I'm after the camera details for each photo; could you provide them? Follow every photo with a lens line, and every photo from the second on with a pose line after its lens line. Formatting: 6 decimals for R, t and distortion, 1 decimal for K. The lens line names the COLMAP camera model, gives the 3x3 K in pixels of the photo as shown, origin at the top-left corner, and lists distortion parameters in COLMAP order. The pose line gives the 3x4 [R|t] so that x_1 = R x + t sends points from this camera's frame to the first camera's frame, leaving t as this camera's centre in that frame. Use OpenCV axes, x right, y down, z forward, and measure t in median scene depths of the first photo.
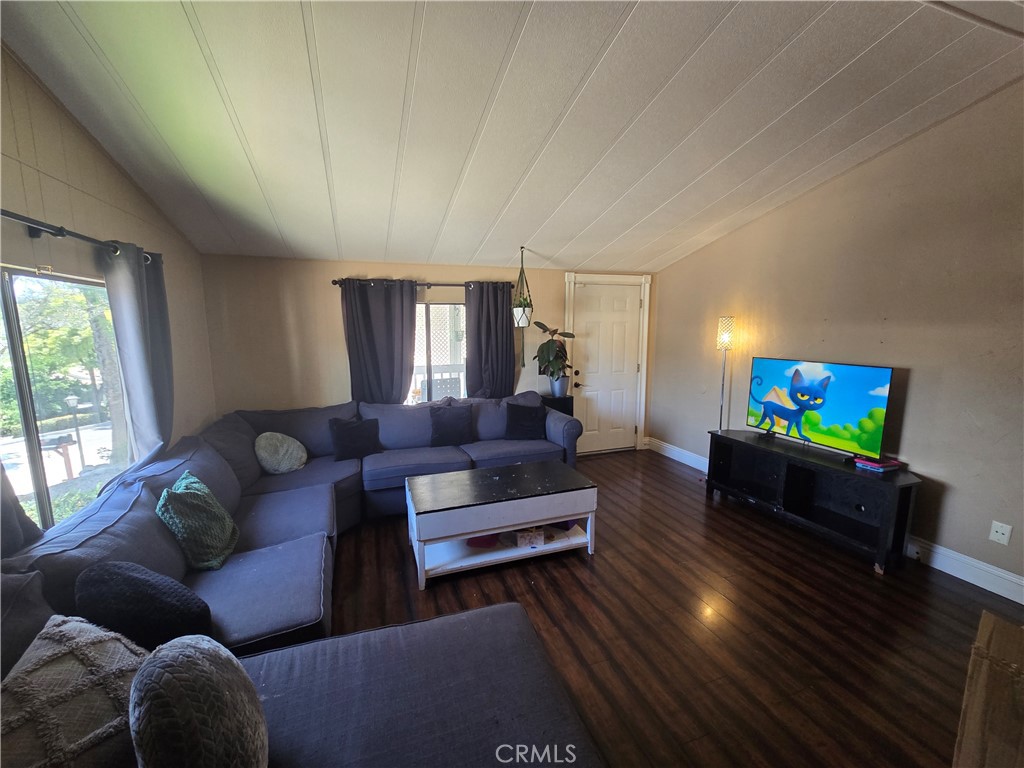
lens RADIAL K [[414.8, 0, 512.7], [0, 414.8, 386.0], [0, 0, 1]] dist [0.001873, -0.000342]
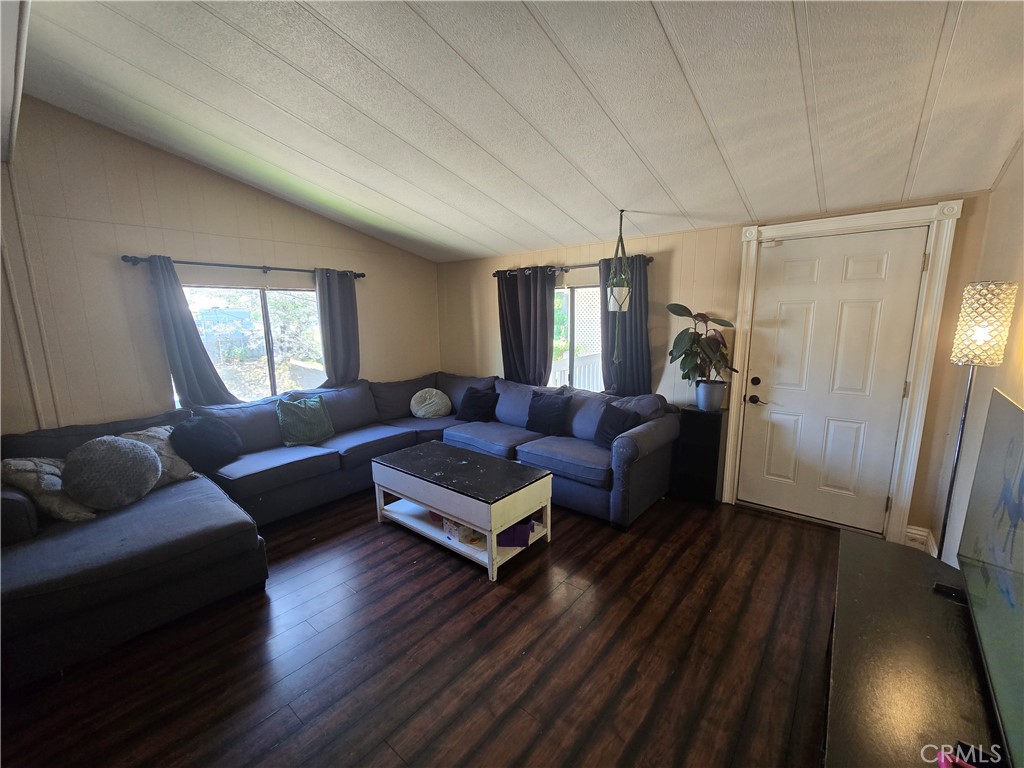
lens RADIAL K [[414.8, 0, 512.7], [0, 414.8, 386.0], [0, 0, 1]] dist [0.001873, -0.000342]
pose [[0.532557, 0.140842, -0.834593, 0.554574], [-0.116432, 0.988874, 0.092582, -0.044409], [0.838347, 0.047868, 0.543031, 0.361179]]
